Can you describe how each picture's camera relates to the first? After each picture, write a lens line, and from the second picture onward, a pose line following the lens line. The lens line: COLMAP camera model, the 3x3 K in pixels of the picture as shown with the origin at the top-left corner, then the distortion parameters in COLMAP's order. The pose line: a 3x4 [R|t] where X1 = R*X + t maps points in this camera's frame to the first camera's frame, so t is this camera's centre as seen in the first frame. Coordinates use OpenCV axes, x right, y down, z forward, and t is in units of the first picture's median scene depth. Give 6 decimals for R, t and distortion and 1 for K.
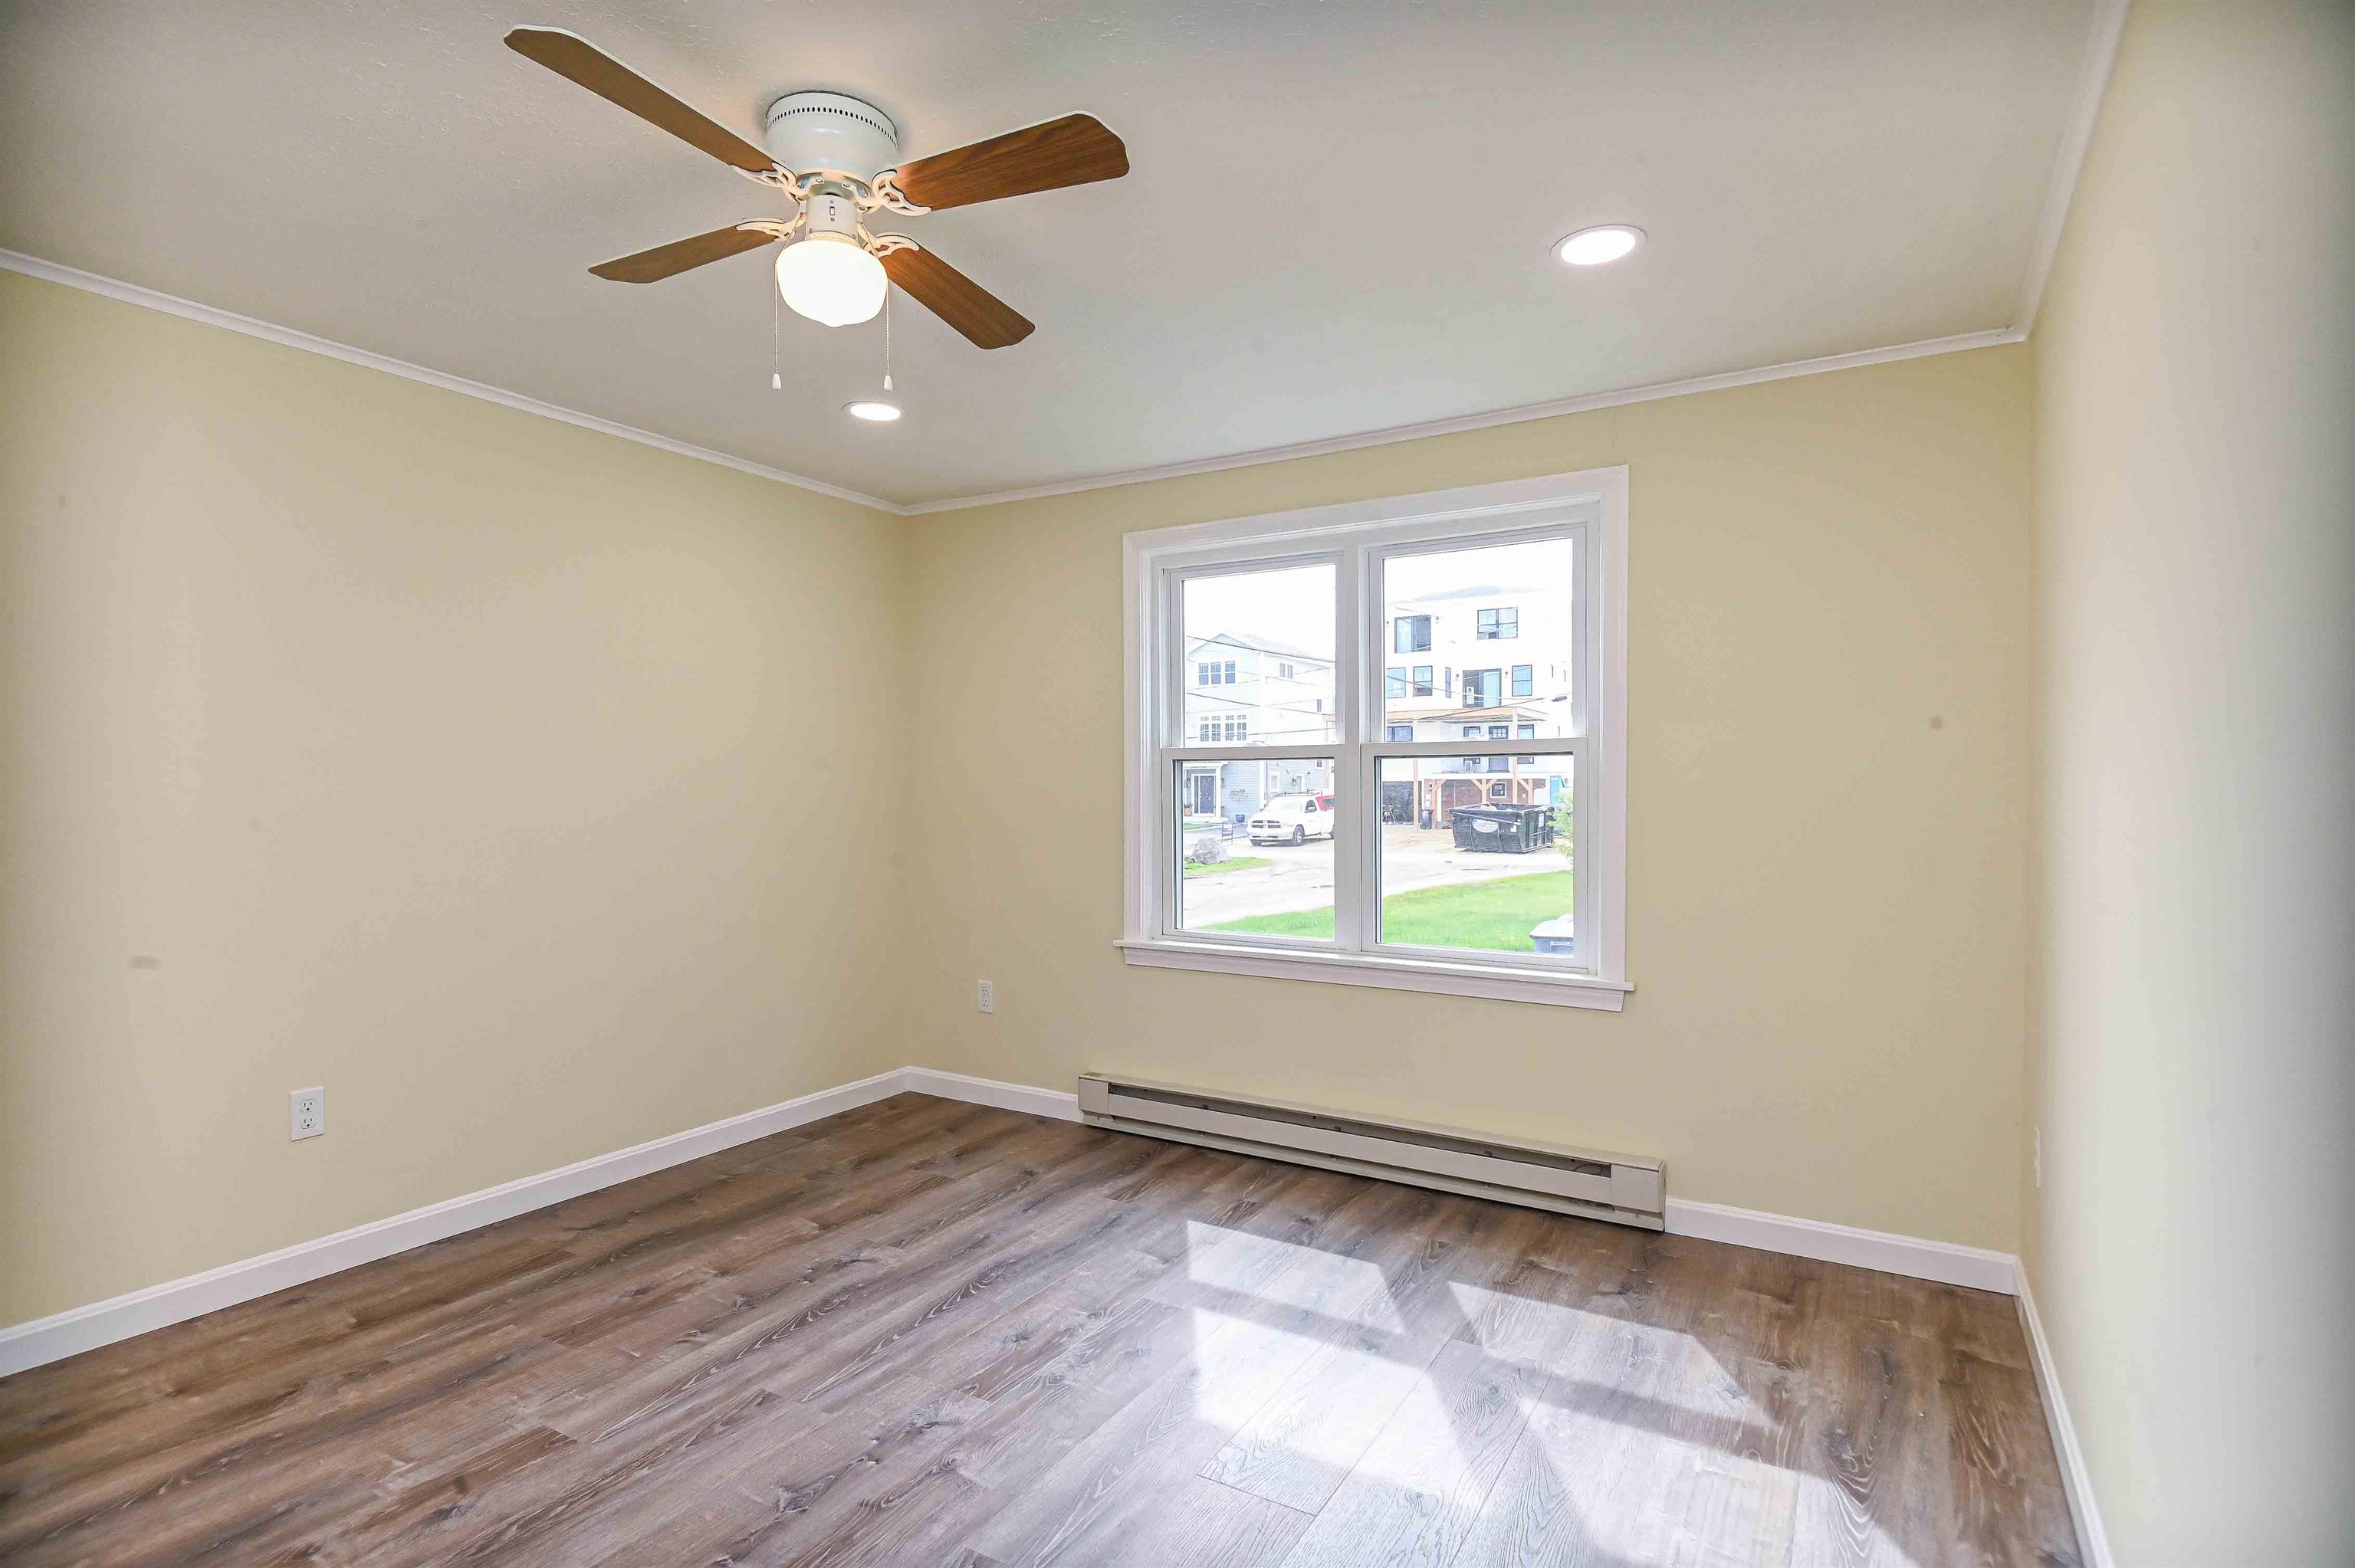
lens RADIAL K [[1169.4, 0, 1161.1], [0, 1169.4, 804.7], [0, 0, 1]] dist [0.017333, -0.021771]
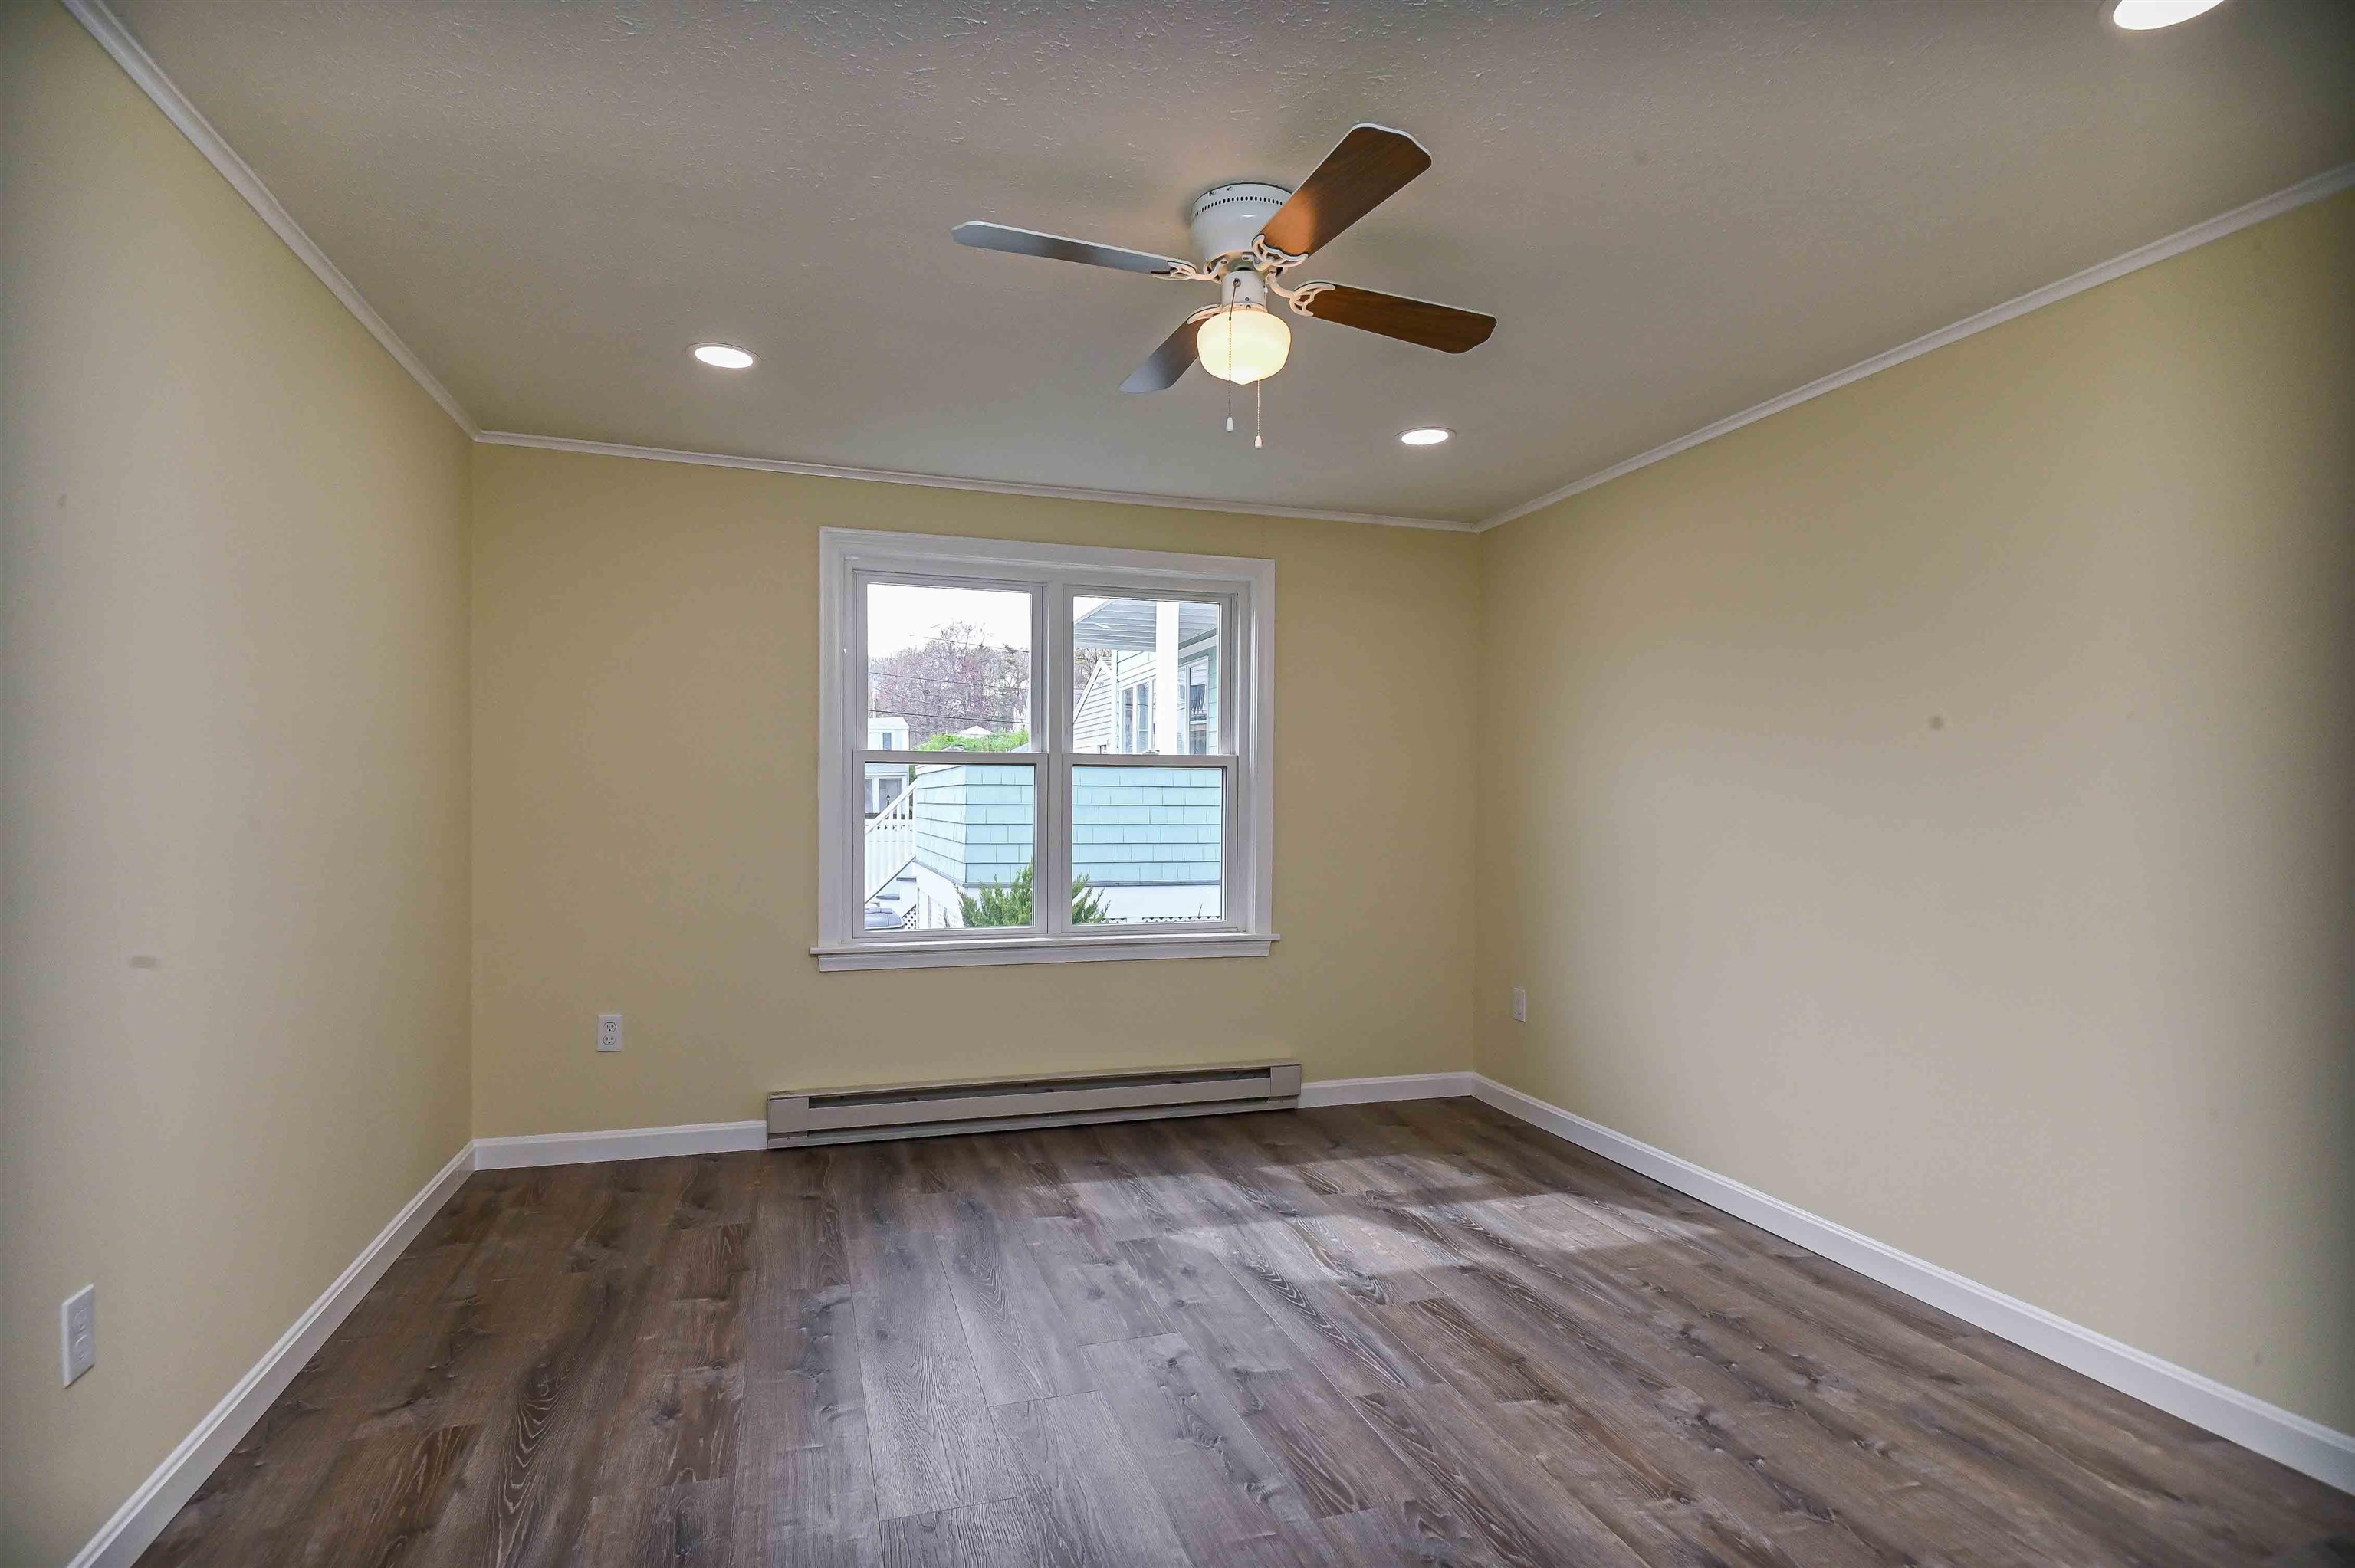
lens RADIAL K [[1169.4, 0, 1161.1], [0, 1169.4, 804.7], [0, 0, 1]] dist [0.017333, -0.021771]
pose [[0.661700, -0.000666, 0.749768, -0.770642], [0.004375, 0.999986, -0.002973, 0.003335], [-0.749756, 0.005247, 0.661694, 0.200432]]
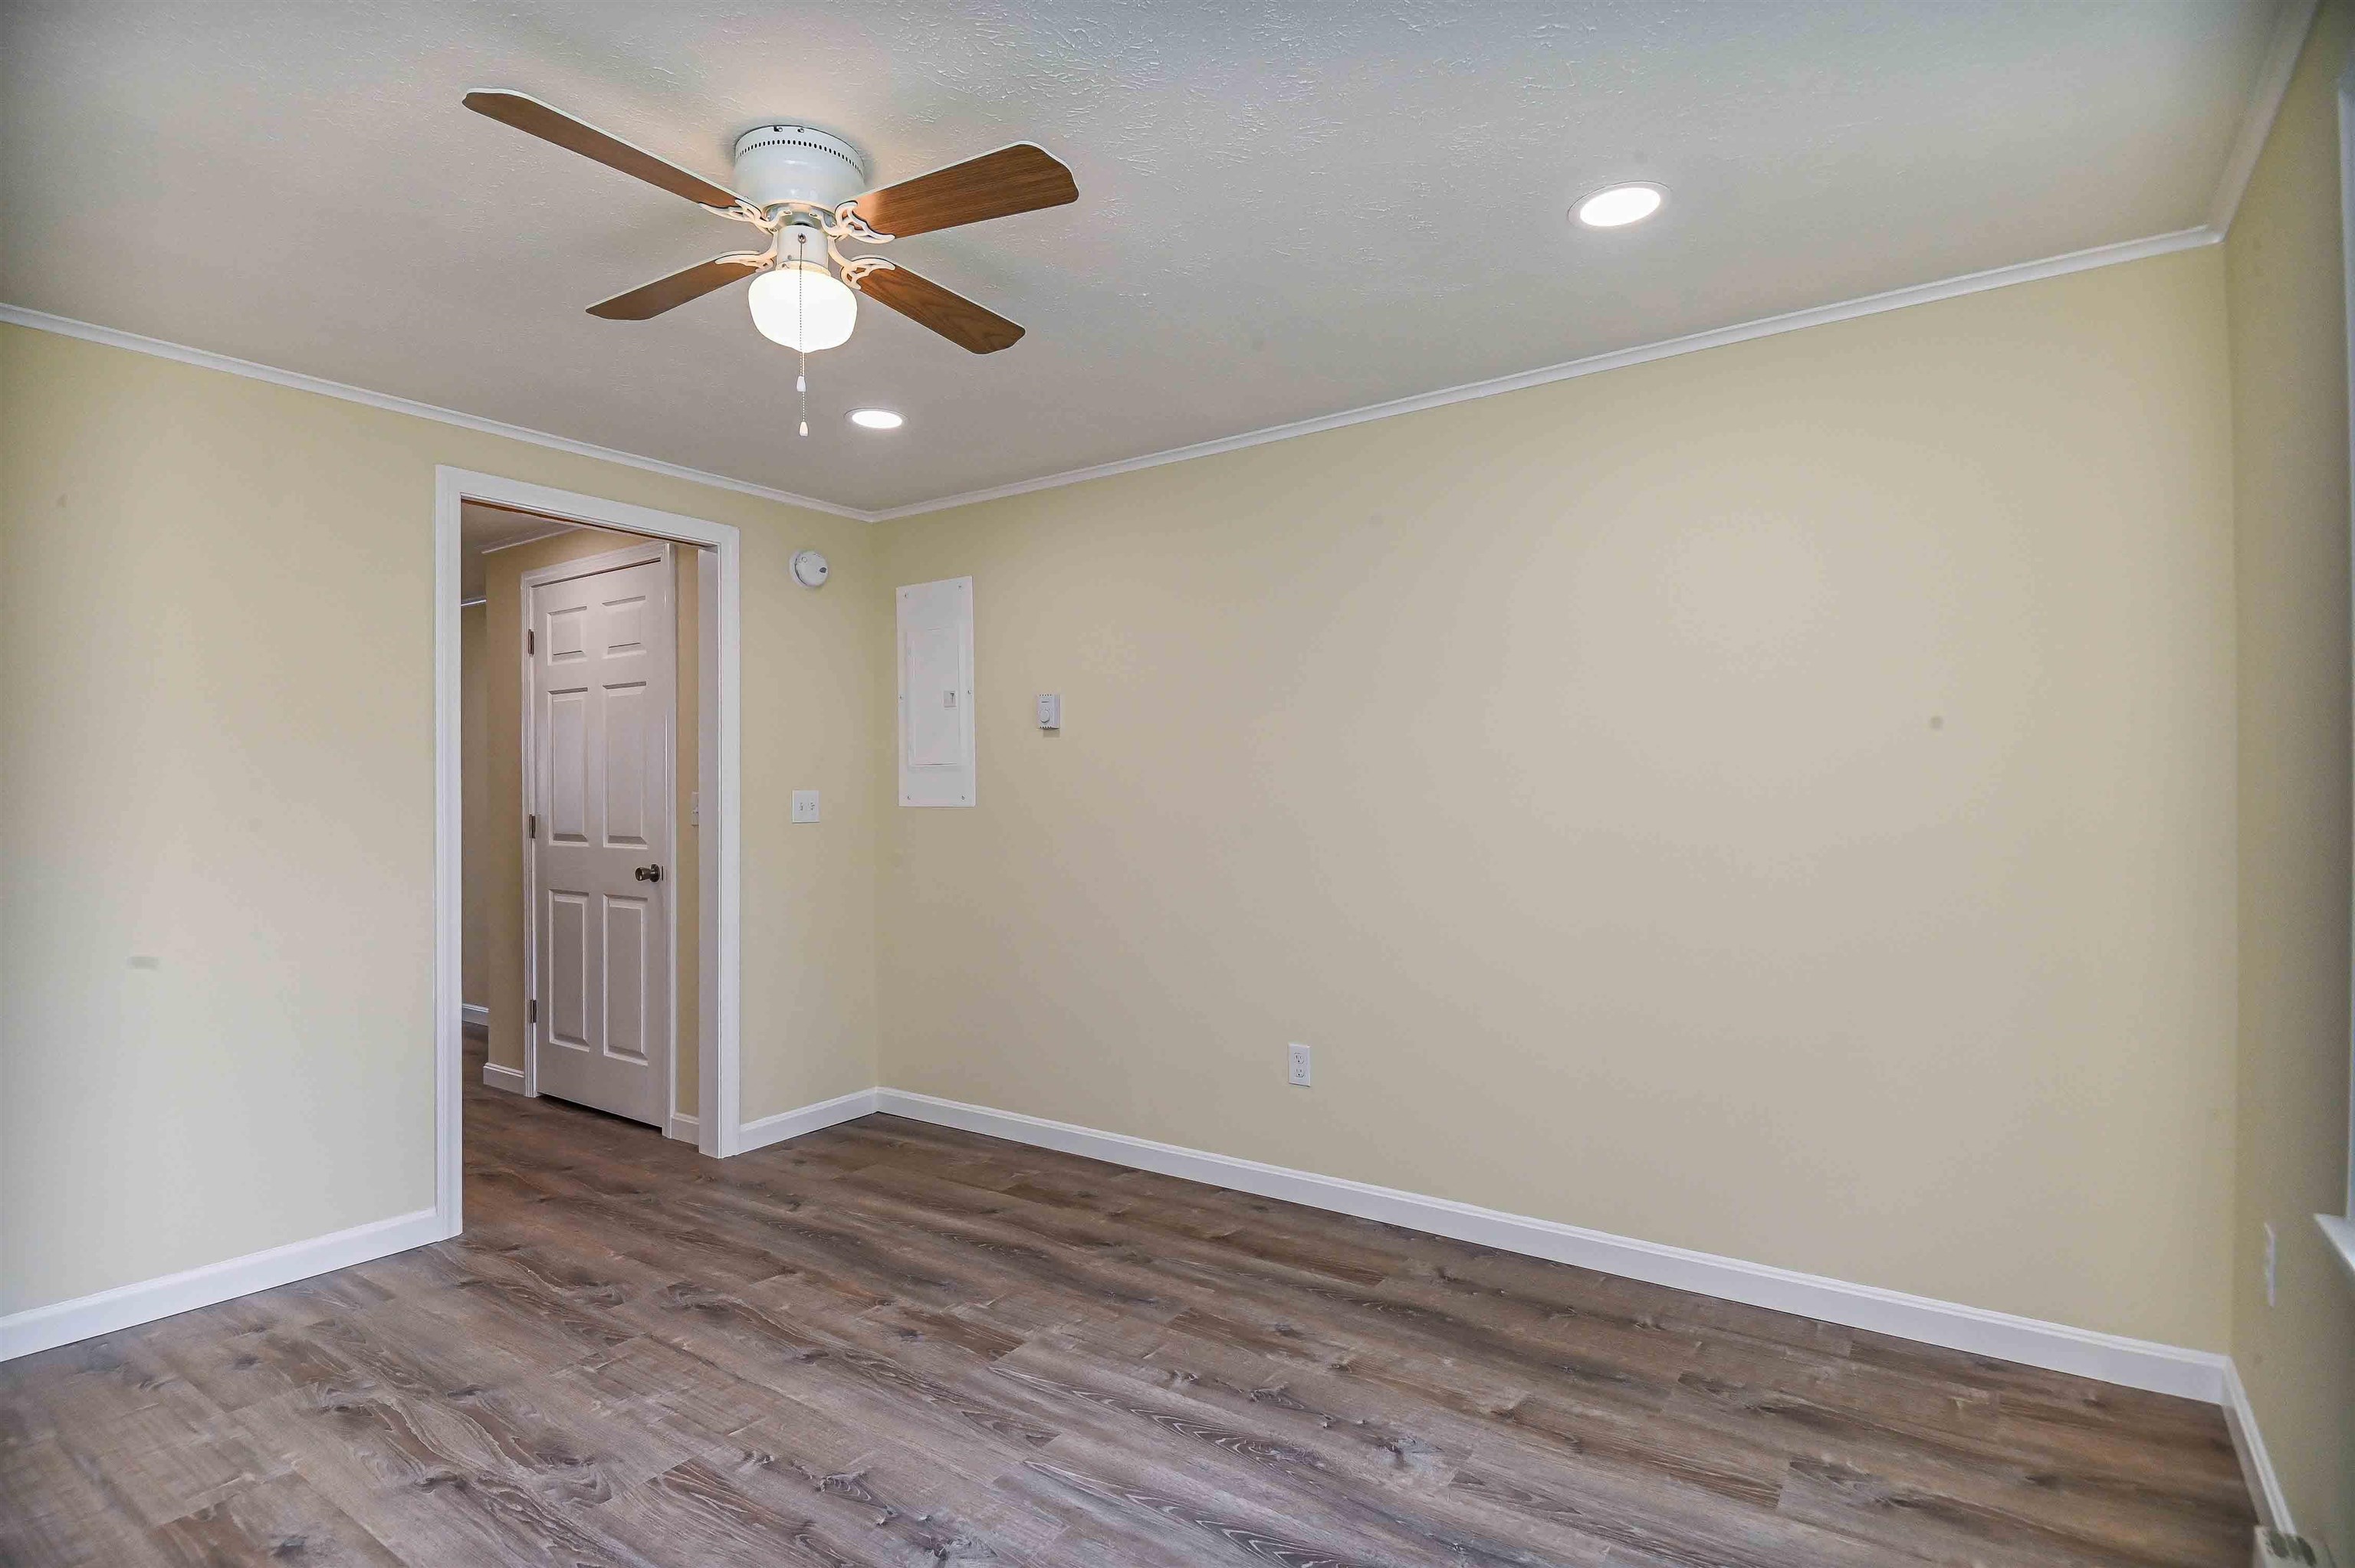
lens RADIAL K [[1169.4, 0, 1161.1], [0, 1169.4, 804.7], [0, 0, 1]] dist [0.017333, -0.021771]
pose [[-0.073329, 0.008755, -0.997269, 0.467869], [-0.009237, 0.999913, 0.009458, -0.015647], [0.997265, 0.009905, -0.073242, 0.901783]]
